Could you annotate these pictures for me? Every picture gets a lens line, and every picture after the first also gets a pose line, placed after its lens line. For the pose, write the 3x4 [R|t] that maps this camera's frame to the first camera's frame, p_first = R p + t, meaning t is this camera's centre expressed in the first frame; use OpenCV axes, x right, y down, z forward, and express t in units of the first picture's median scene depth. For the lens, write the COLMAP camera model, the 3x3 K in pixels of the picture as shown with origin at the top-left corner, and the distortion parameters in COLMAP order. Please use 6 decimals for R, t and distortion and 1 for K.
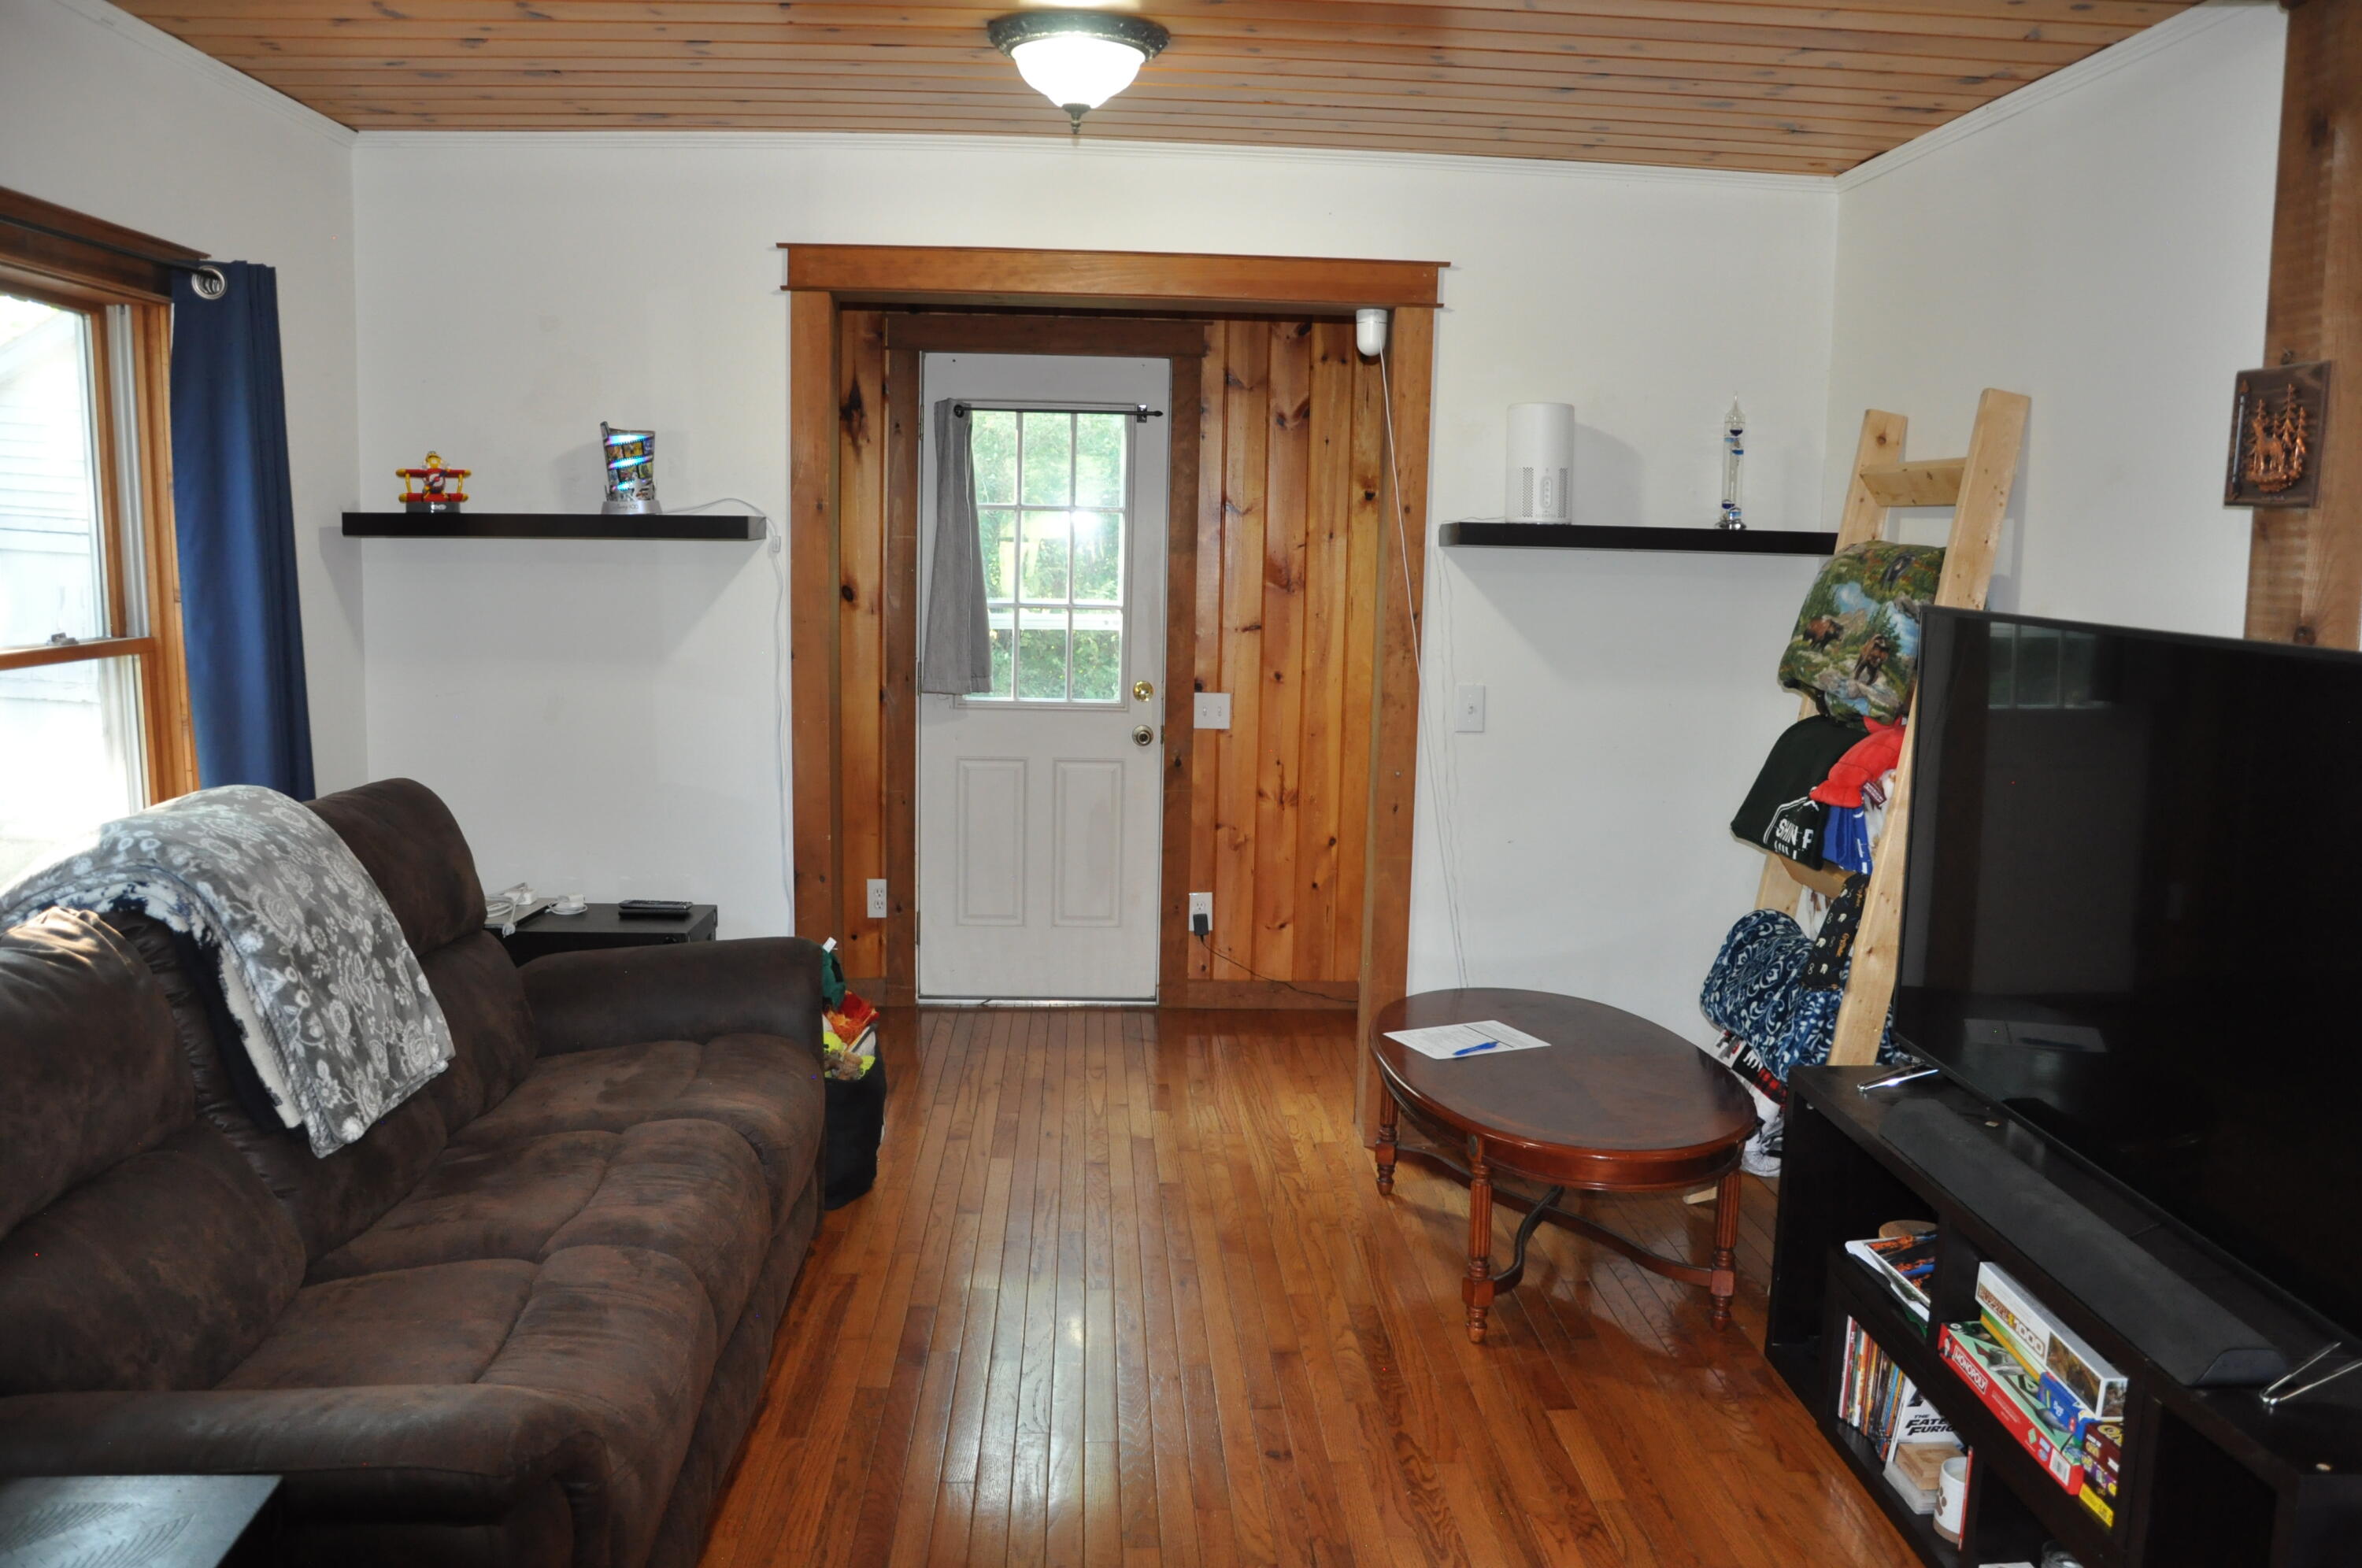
lens RADIAL K [[1831.8, 0, 1177.5], [0, 1831.8, 783.8], [0, 0, 1]] dist [-0.090744, 0.011173]
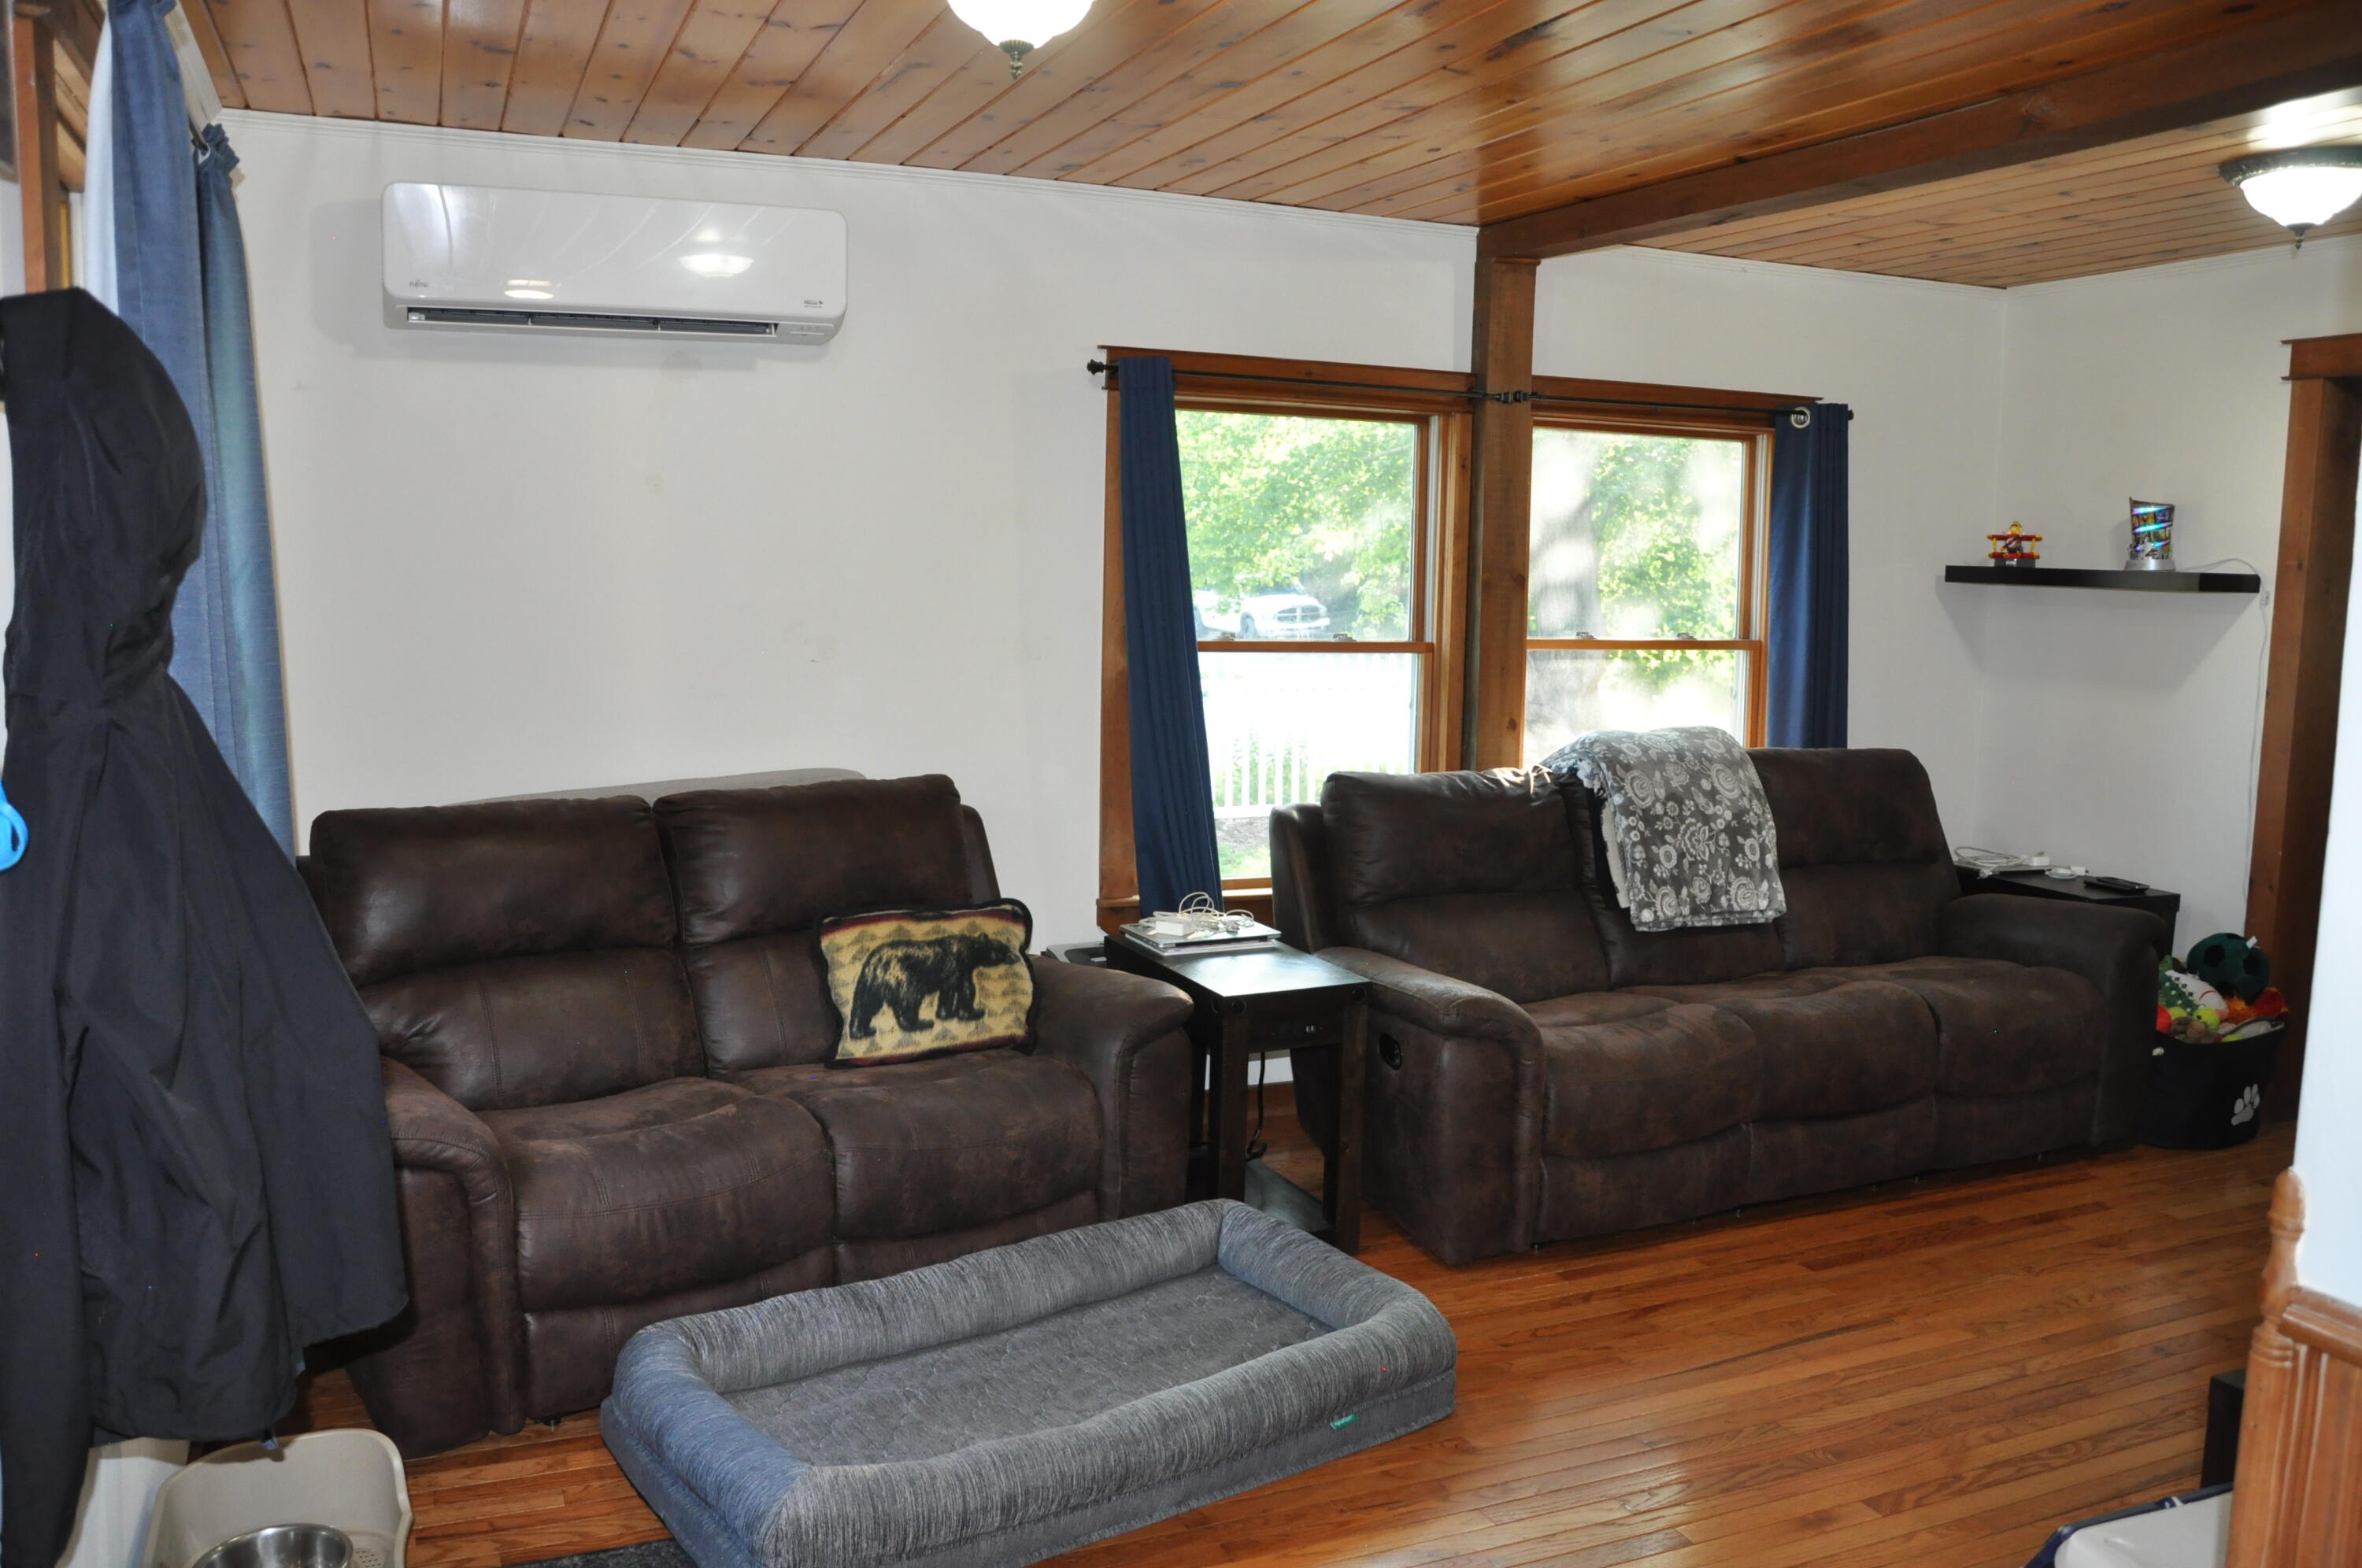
lens RADIAL K [[1831.8, 0, 1184.5], [0, 1831.8, 789.2], [0, 0, 1]] dist [-0.090744, 0.011173]
pose [[0.350294, 0.106774, -0.930534, 0.771009], [-0.135781, 0.988775, 0.062343, 0.017233], [0.926746, 0.104511, 0.360860, -0.049574]]
